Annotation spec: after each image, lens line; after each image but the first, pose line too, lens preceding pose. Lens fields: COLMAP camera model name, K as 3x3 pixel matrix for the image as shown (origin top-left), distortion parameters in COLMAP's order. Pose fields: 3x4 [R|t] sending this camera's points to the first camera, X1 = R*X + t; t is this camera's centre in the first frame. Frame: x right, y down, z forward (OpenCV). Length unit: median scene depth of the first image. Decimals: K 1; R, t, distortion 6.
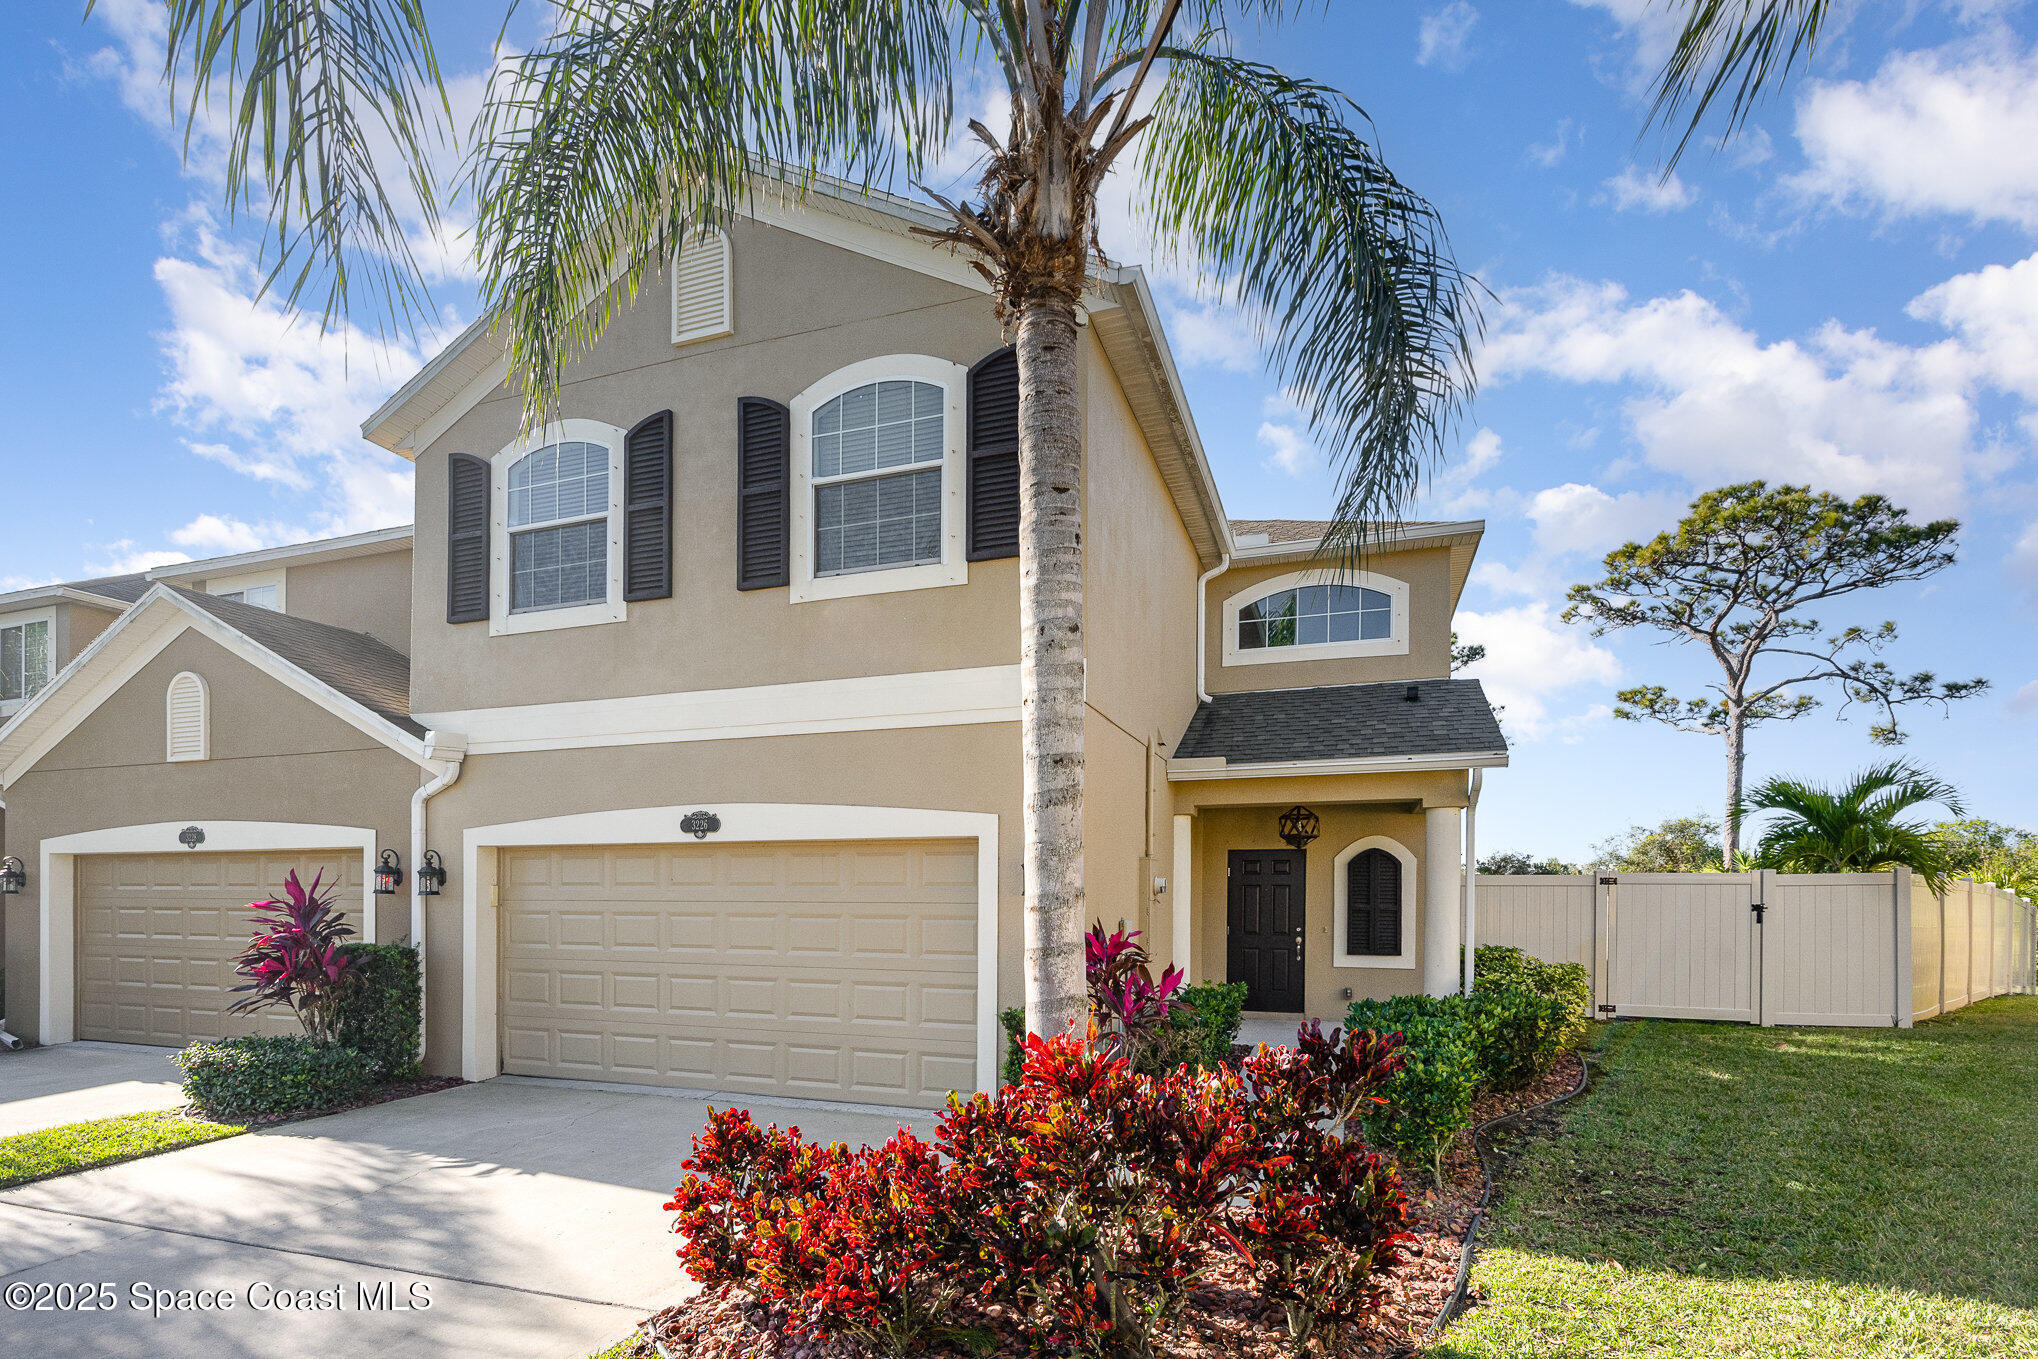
lens RADIAL K [[822.0, 0, 1018.5], [0, 822.0, 707.1], [0, 0, 1]] dist [-0.000388, -0.000016]
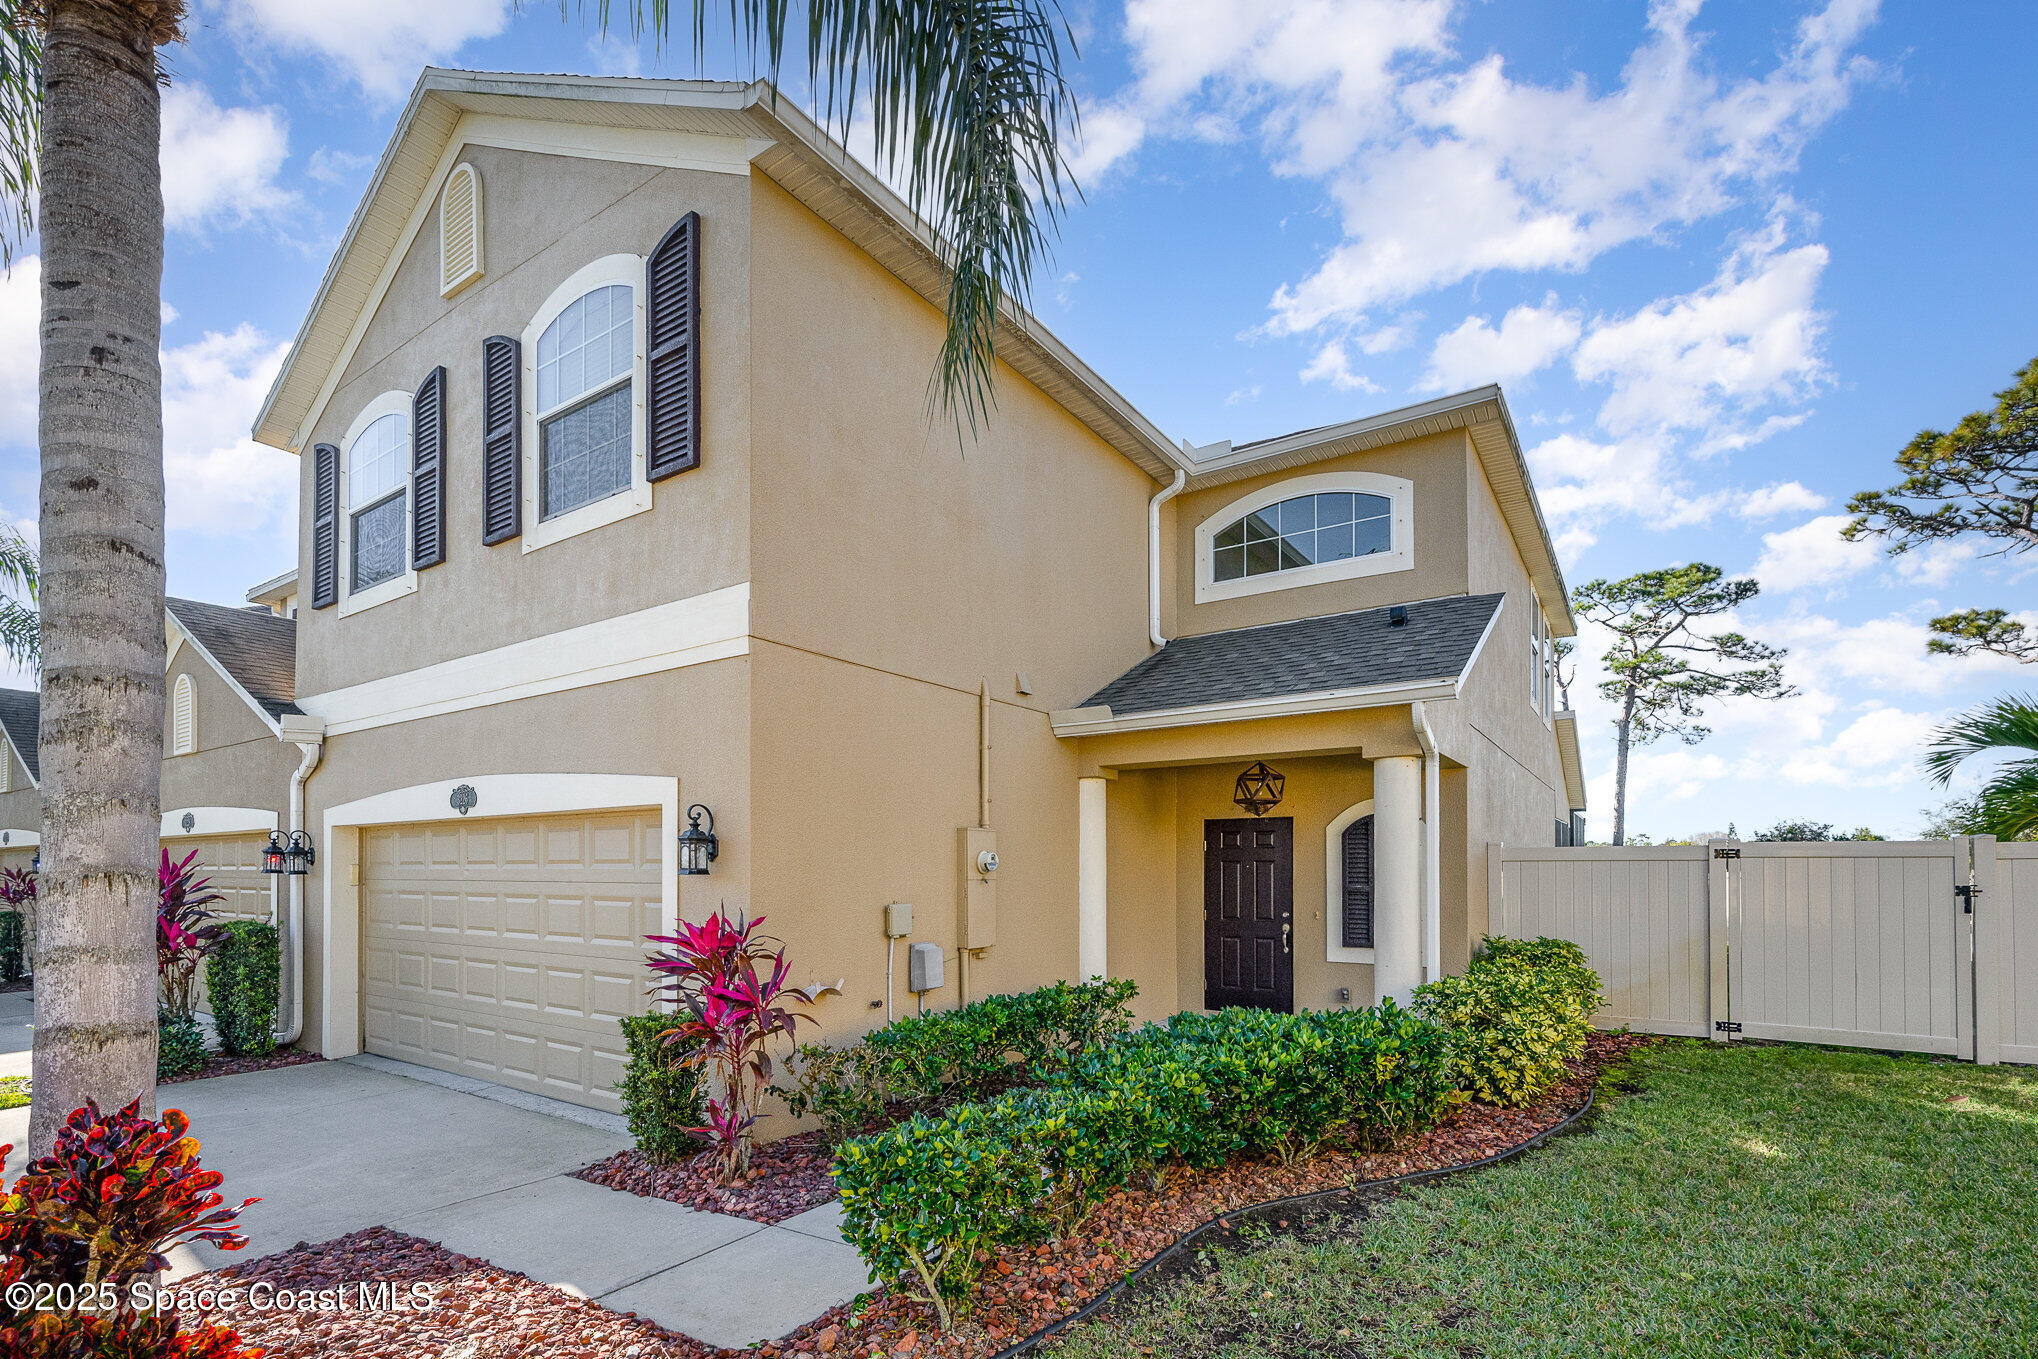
lens RADIAL K [[814.3, 0, 1020.8], [0, 814.3, 689.1], [0, 0, 1]] dist [-0.000260, -0.000182]
pose [[0.972766, -0.051999, -0.225881, 0.280738], [0.052706, 0.998606, -0.002903, 0.033830], [0.225717, -0.009082, 0.974151, 0.150626]]
